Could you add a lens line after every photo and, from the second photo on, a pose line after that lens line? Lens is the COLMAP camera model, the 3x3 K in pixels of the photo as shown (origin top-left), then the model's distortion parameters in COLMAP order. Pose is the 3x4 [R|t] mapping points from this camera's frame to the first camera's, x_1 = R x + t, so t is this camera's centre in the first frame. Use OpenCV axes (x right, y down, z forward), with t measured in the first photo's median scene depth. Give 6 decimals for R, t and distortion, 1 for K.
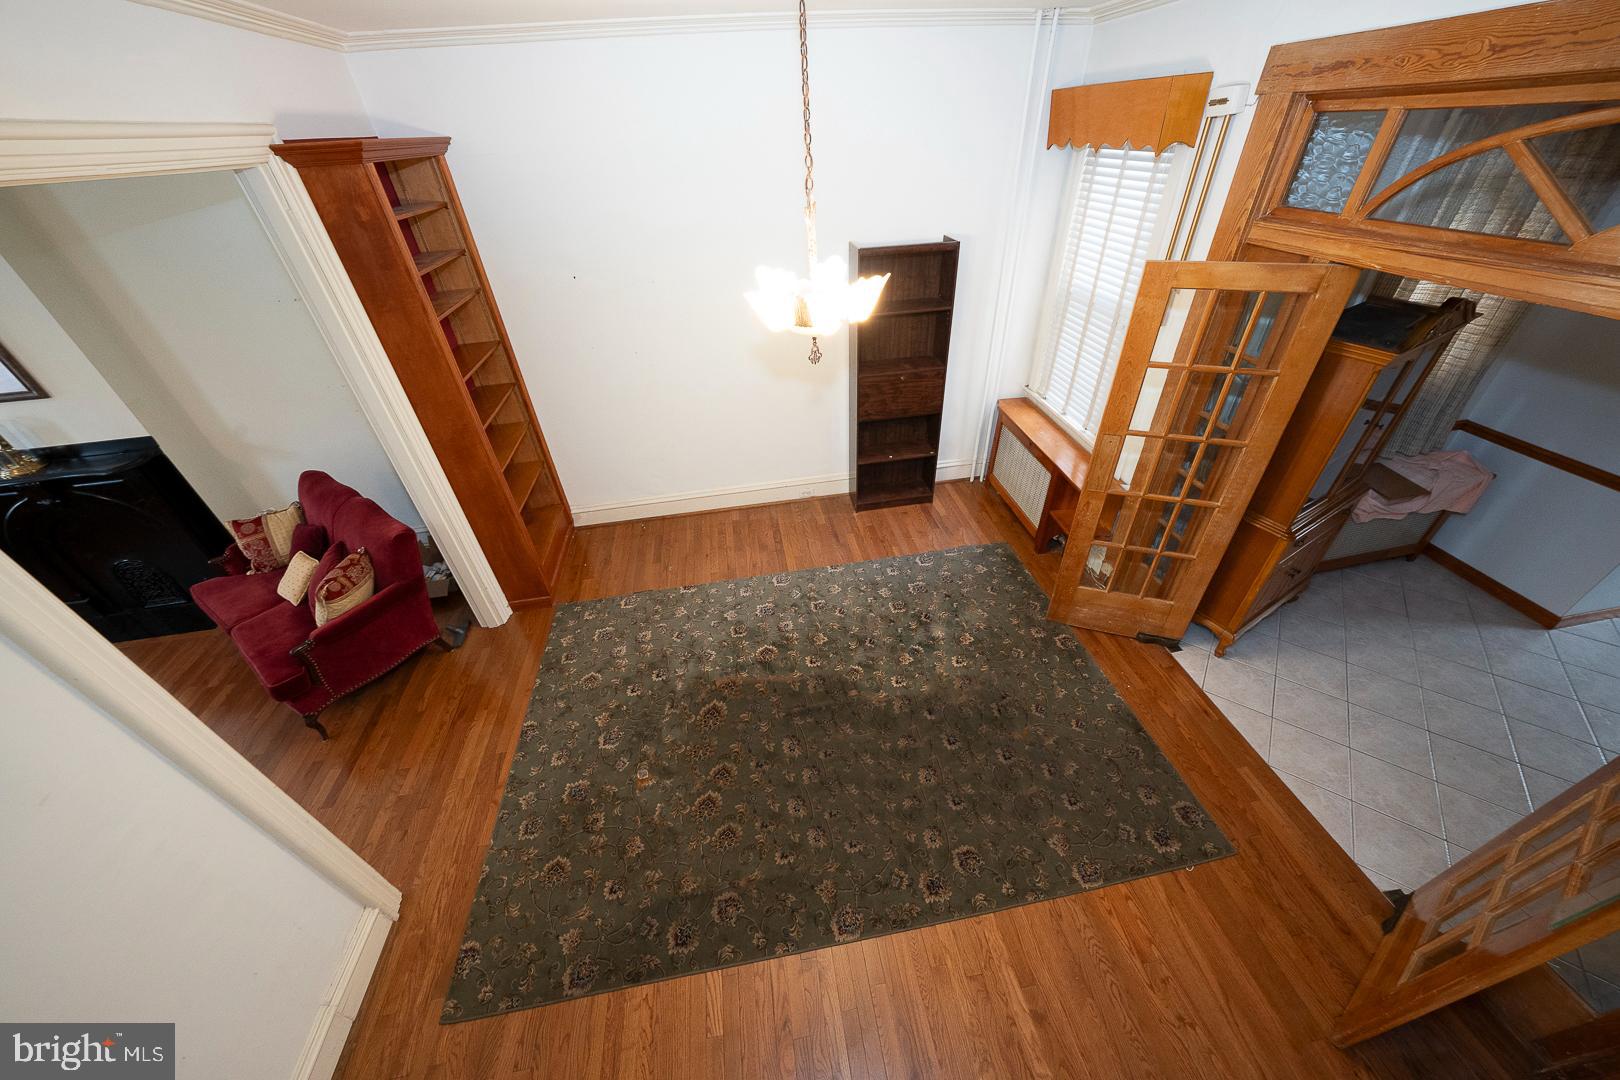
lens RADIAL K [[548.0, 0, 810.0], [0, 548.0, 540.0], [0, 0, 1]] dist [-0.011418, 0.000088]
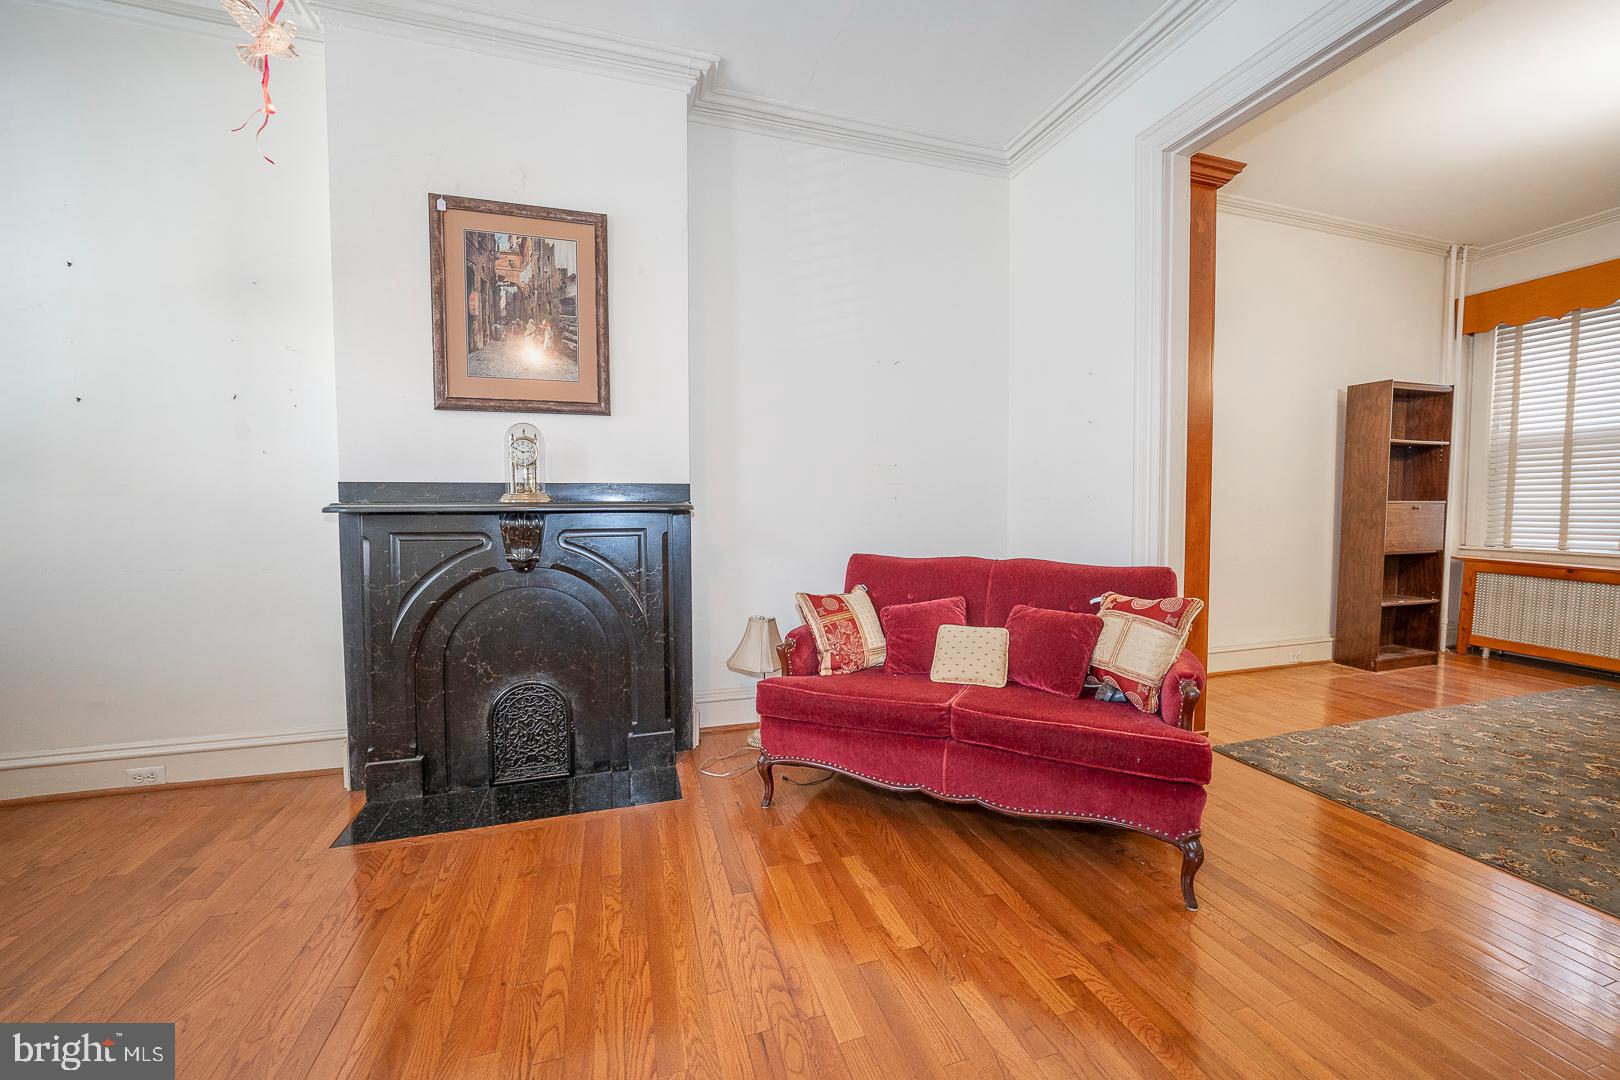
lens RADIAL K [[621.2, 0, 810.0], [0, 621.2, 540.0], [0, 0, 1]] dist [-0.010450, -0.000109]
pose [[0.988160, 0.037438, 0.148786, -1.167066], [0.053589, 0.824469, -0.563364, 0.339002], [-0.143761, 0.564667, 0.812702, 0.336173]]
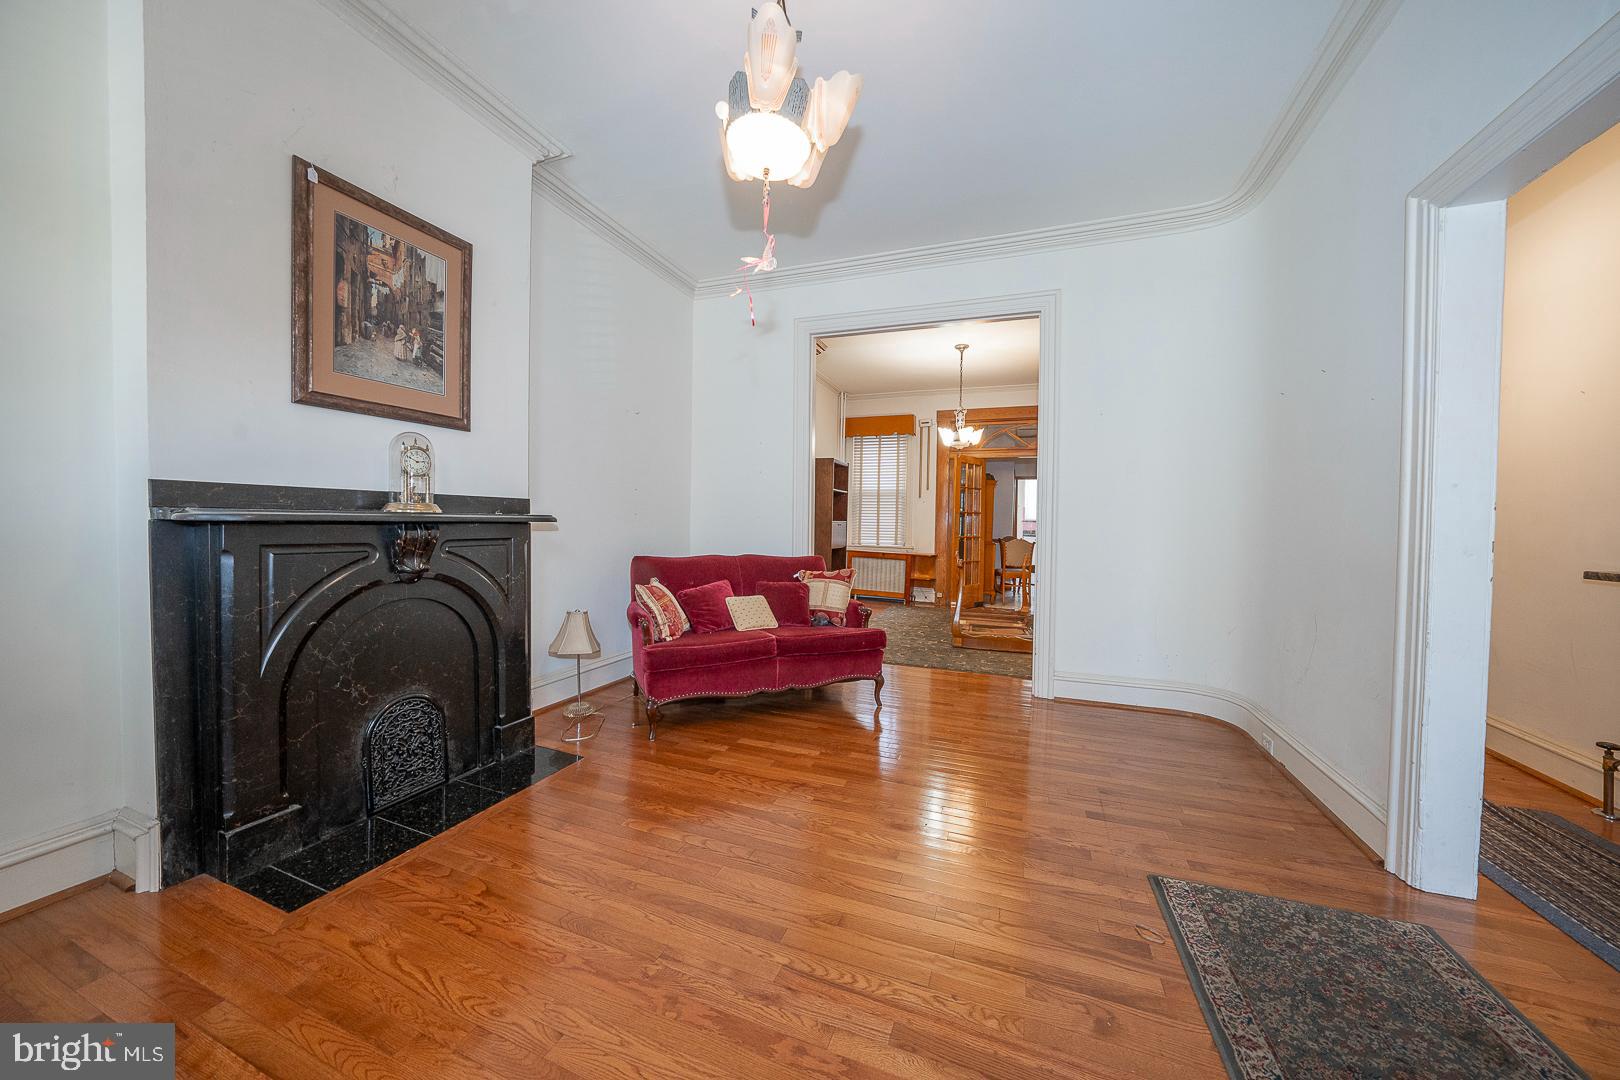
lens RADIAL K [[548.0, 0, 810.0], [0, 548.0, 540.0], [0, 0, 1]] dist [-0.011418, 0.000088]
pose [[0.505403, 0.028920, 0.862399, -1.701531], [0.491336, 0.811945, -0.315172, 0.325884], [-0.709335, 0.583017, 0.396150, 0.392974]]
